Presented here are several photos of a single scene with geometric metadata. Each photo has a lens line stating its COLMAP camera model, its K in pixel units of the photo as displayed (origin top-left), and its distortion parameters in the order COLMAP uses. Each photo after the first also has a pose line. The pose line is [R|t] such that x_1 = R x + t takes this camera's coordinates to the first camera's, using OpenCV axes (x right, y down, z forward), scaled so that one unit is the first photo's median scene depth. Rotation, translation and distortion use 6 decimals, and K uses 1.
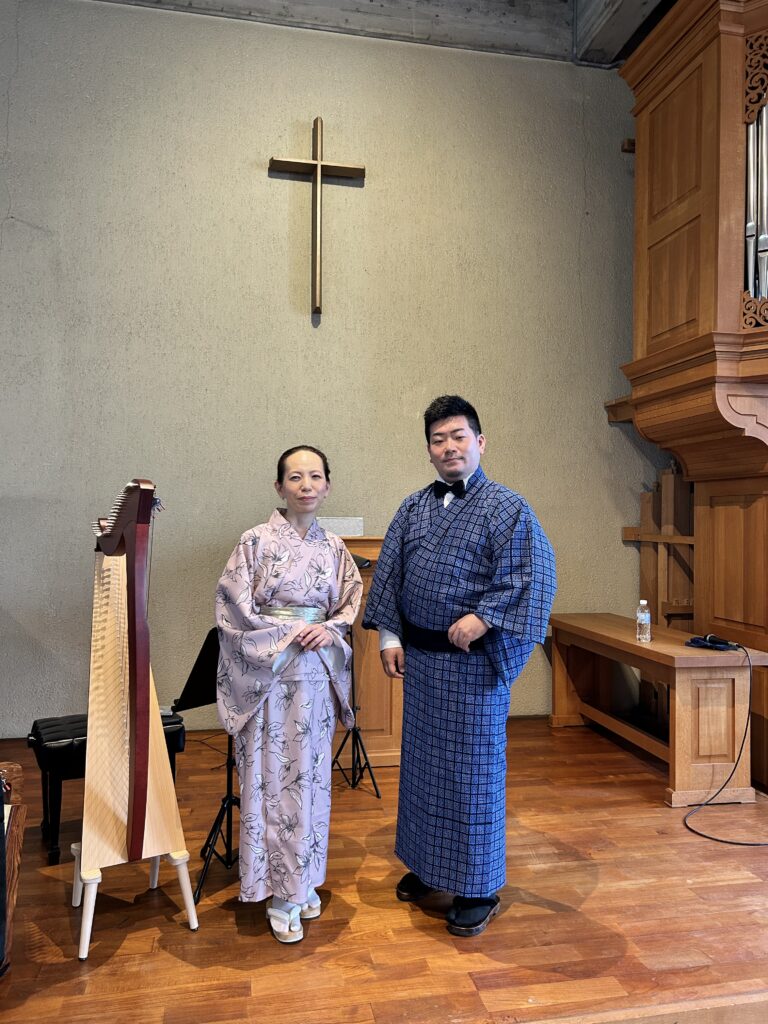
lens RADIAL K [[772.2, 0, 385.6], [0, 772.2, 515.1], [0, 0, 1]] dist [0.061135, -0.063603]
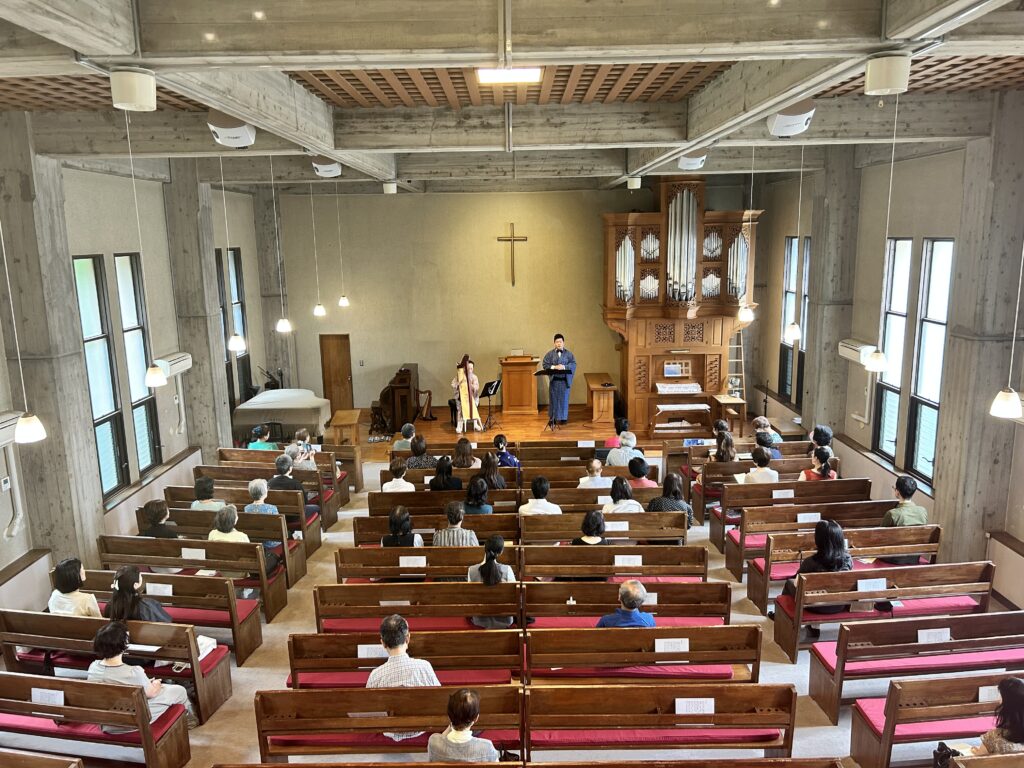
lens RADIAL K [[772.2, 0, 510.3], [0, 772.2, 383.3], [0, 0, 1]] dist [0.061135, -0.063603]
pose [[0.979683, 0.010931, -0.200252, 0.561659], [0.028818, 0.980478, 0.194506, -0.482993], [0.198469, -0.196325, 0.960243, -2.233323]]
